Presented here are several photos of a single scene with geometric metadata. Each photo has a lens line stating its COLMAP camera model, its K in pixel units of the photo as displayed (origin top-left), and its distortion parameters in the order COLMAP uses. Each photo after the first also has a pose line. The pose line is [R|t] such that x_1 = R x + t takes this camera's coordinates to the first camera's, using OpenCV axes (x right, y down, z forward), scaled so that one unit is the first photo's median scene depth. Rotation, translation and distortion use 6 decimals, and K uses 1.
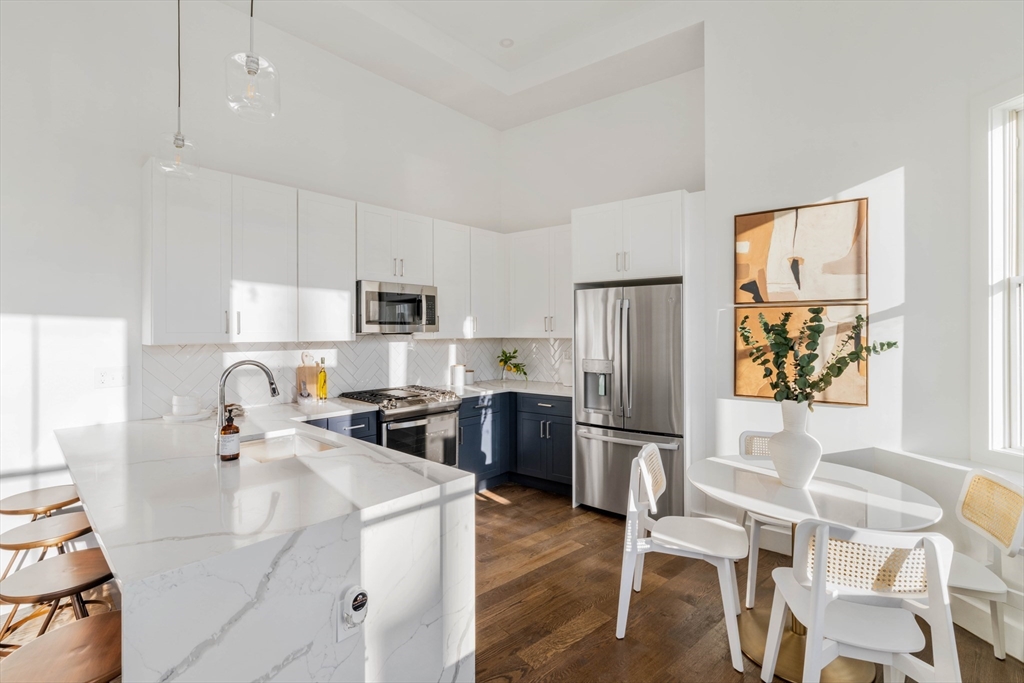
lens RADIAL K [[482.0, 0, 532.2], [0, 482.0, 330.5], [0, 0, 1]] dist [-0.010451, 0.003930]
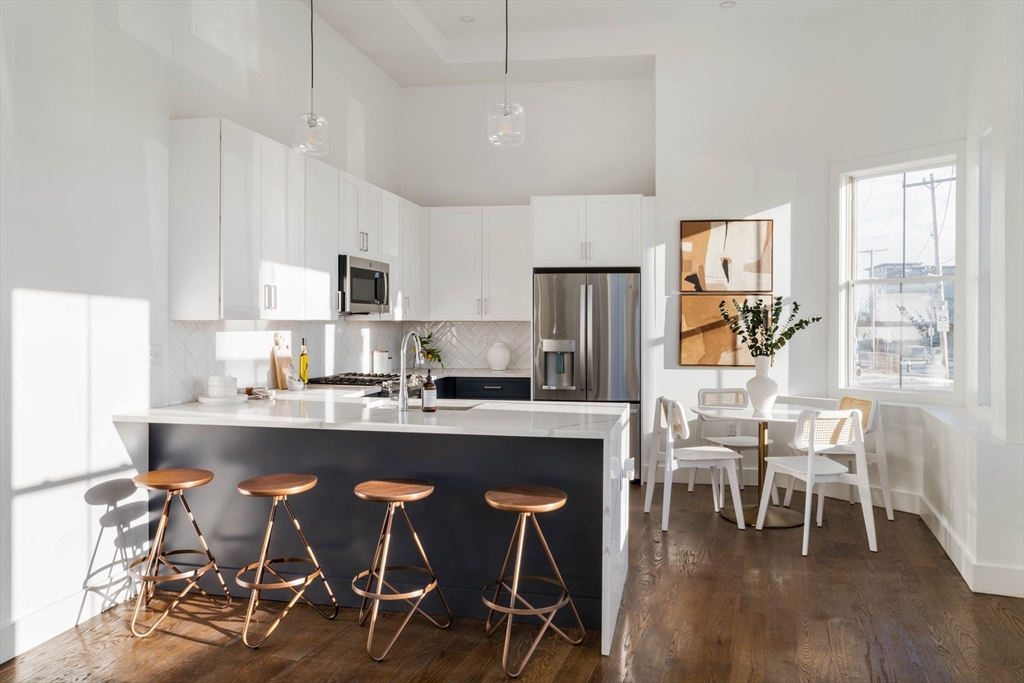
lens RADIAL K [[747.6, 0, 545.4], [0, 747.6, 313.5], [0, 0, 1]] dist [0.021607, -0.022819]
pose [[0.865491, 0.012417, 0.500770, -0.794054], [-0.005373, 0.999865, -0.015508, 0.030671], [-0.500895, 0.010731, 0.865441, -0.460949]]
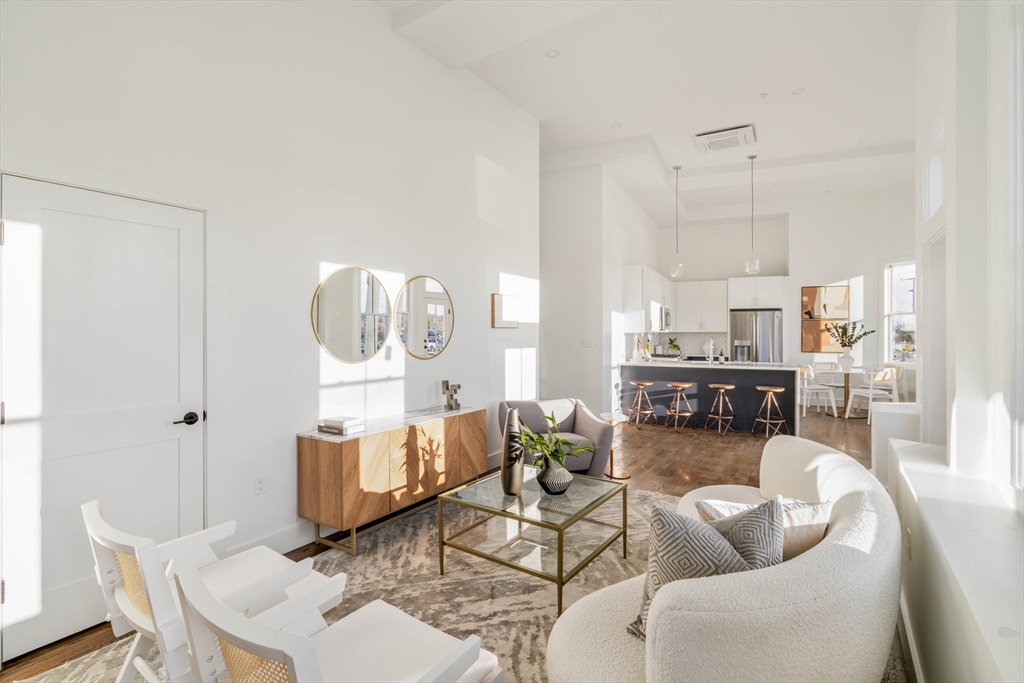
lens RADIAL K [[482.0, 0, 513.3], [0, 482.0, 332.9], [0, 0, 1]] dist [-0.010451, 0.003930]
pose [[0.971172, 0.004034, 0.238344, -1.744733], [-0.003988, 0.999992, -0.000674, 0.031495], [-0.238345, -0.000296, 0.971181, -1.214344]]
